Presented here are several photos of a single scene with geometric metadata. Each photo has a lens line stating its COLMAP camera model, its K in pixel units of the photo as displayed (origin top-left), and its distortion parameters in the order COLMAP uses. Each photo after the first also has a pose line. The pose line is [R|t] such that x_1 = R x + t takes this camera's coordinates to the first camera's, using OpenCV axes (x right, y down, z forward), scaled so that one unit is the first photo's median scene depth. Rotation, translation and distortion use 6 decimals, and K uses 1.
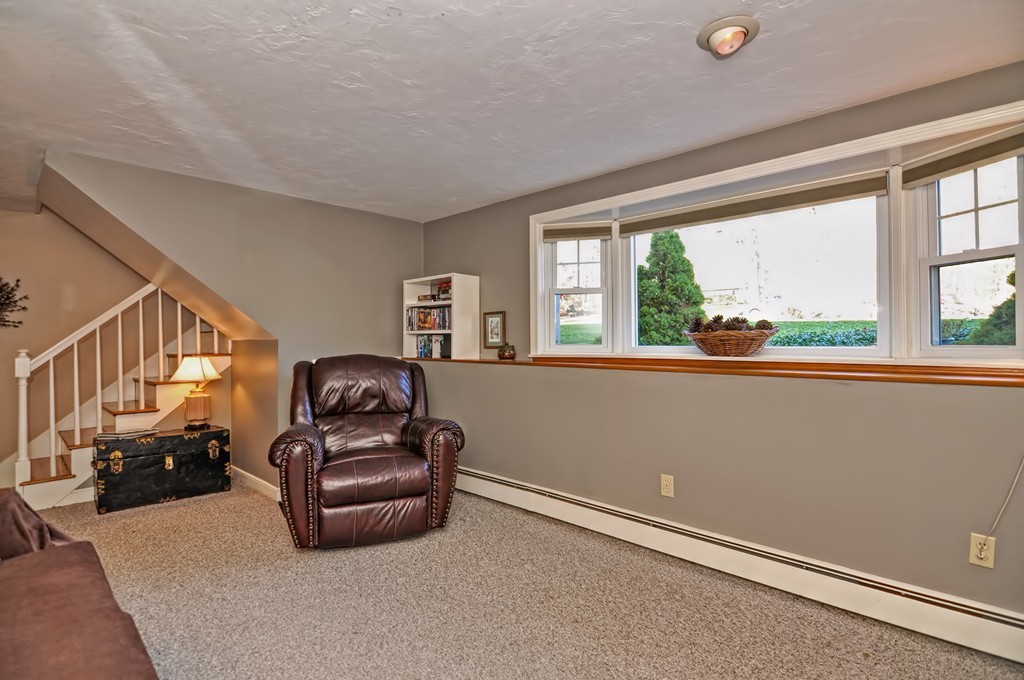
lens RADIAL K [[491.7, 0, 517.4], [0, 491.7, 341.0], [0, 0, 1]] dist [-0.010510, -0.007714]
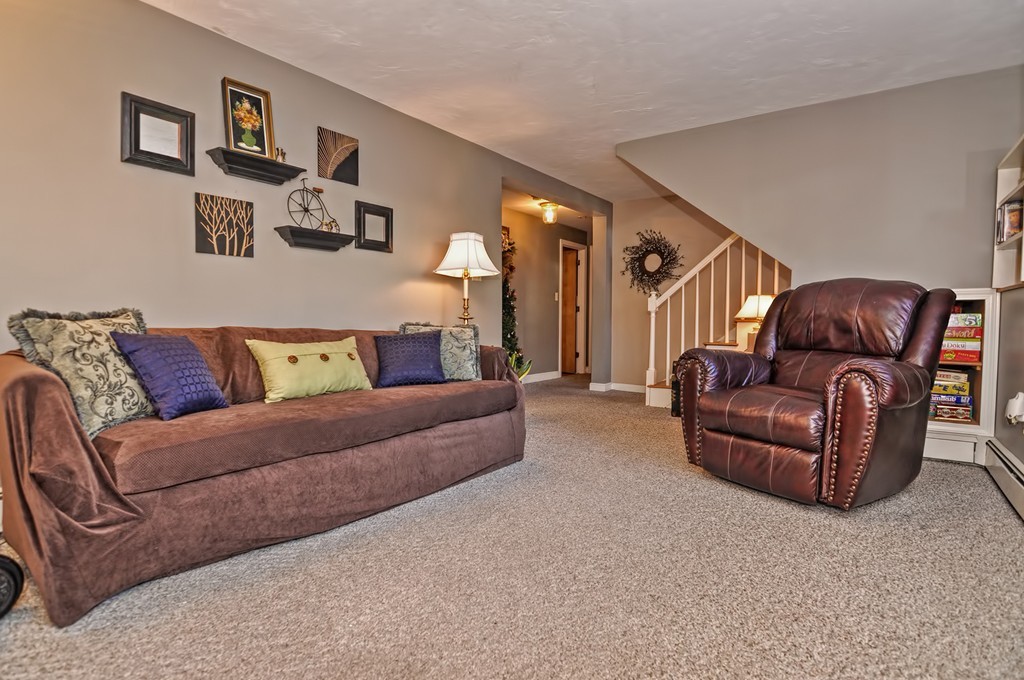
lens RADIAL K [[532.4, 0, 515.9], [0, 532.4, 337.2], [0, 0, 1]] dist [-0.009992, -0.006762]
pose [[0.149124, 0.036508, -0.988144, 0.453522], [-0.004298, 0.999333, 0.036273, 0.096971], [0.988809, -0.001163, 0.149182, 0.373412]]
